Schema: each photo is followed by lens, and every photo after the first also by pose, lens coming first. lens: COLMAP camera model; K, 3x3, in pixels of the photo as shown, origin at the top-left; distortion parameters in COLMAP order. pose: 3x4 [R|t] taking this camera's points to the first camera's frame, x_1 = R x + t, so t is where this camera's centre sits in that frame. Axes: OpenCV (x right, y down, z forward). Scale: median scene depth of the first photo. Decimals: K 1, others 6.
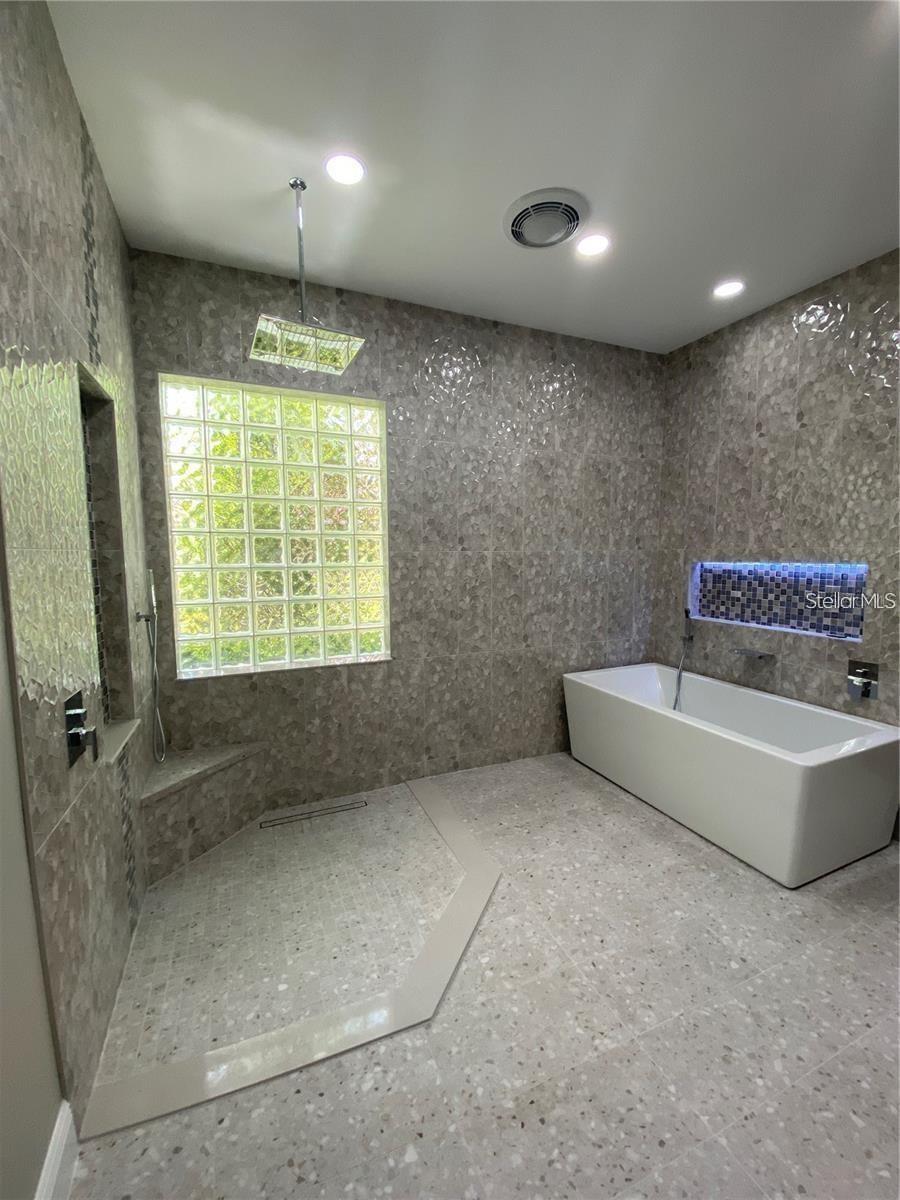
lens RADIAL K [[493.8, 0, 450.0], [0, 493.8, 600.0], [0, 0, 1]] dist [0.073085, -0.042998]
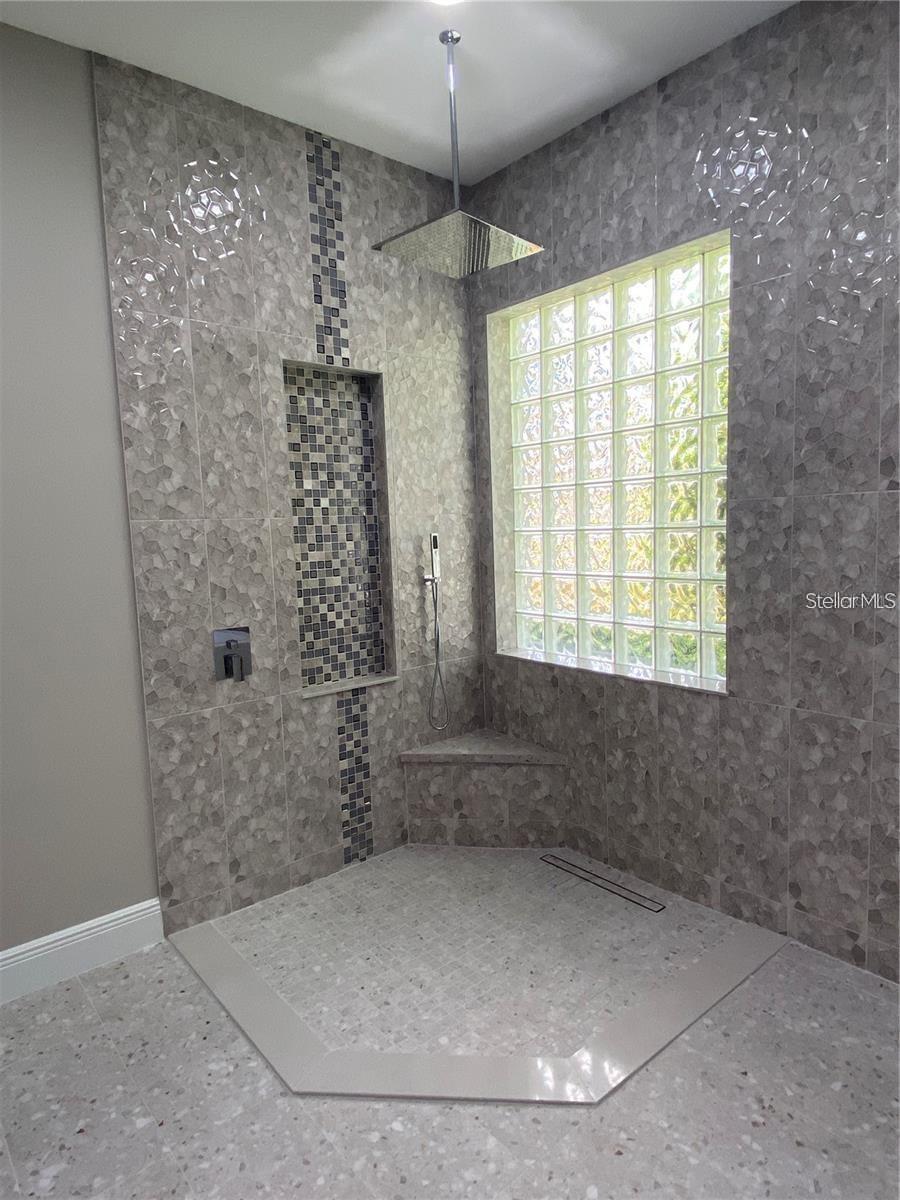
lens RADIAL K [[717.2, 0, 450.0], [0, 717.2, 600.0], [0, 0, 1]] dist [0.023981, -0.022101]
pose [[0.292078, 0.101262, -0.951019, 0.576141], [-0.058779, 0.994400, 0.087829, -0.039431], [0.954587, 0.030247, 0.296394, 0.479925]]
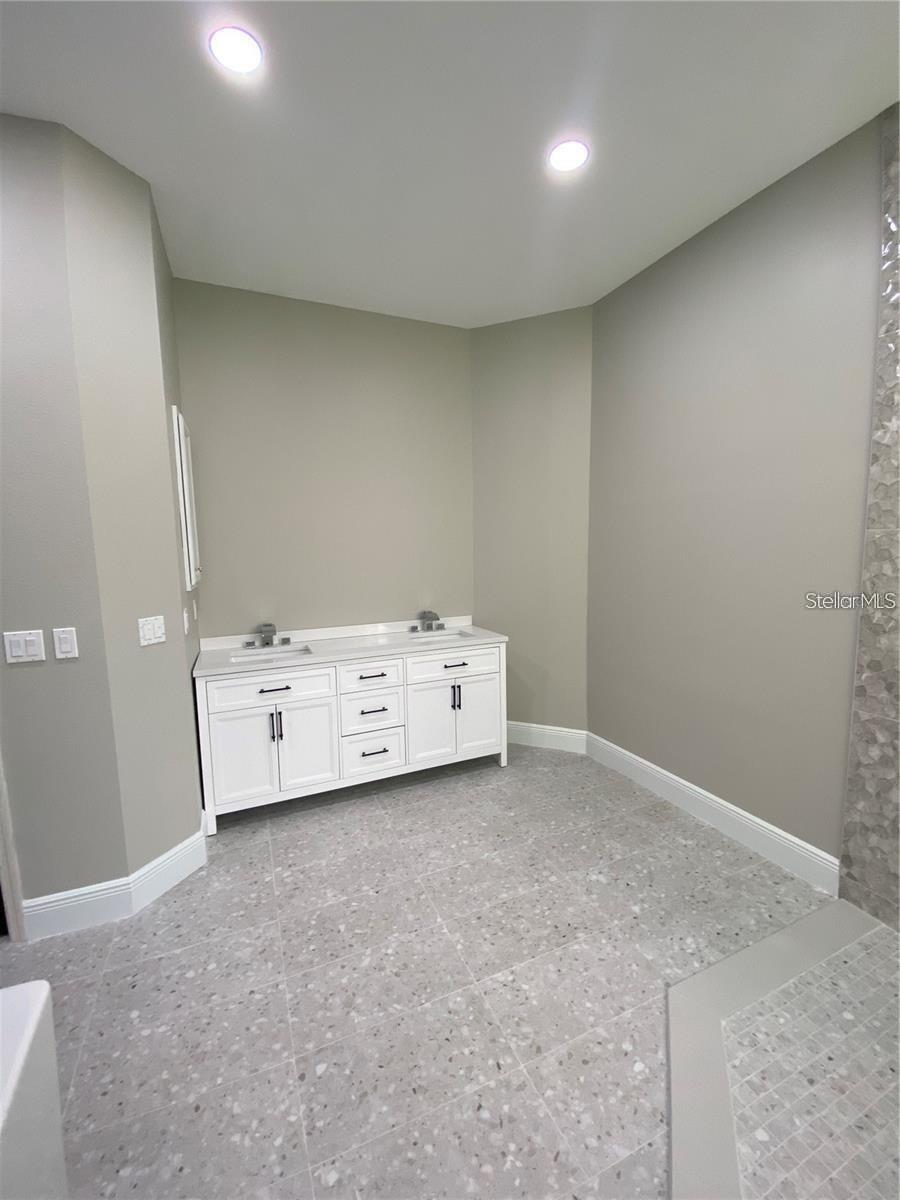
lens RADIAL K [[477.5, 0, 450.0], [0, 477.5, 600.0], [0, 0, 1]] dist [-0.000057, -0.013089]
pose [[-0.999612, 0.027376, -0.005133, 0.212612], [0.025731, 0.978192, 0.206101, -0.086023], [0.010663, 0.205889, -0.978517, 0.971382]]
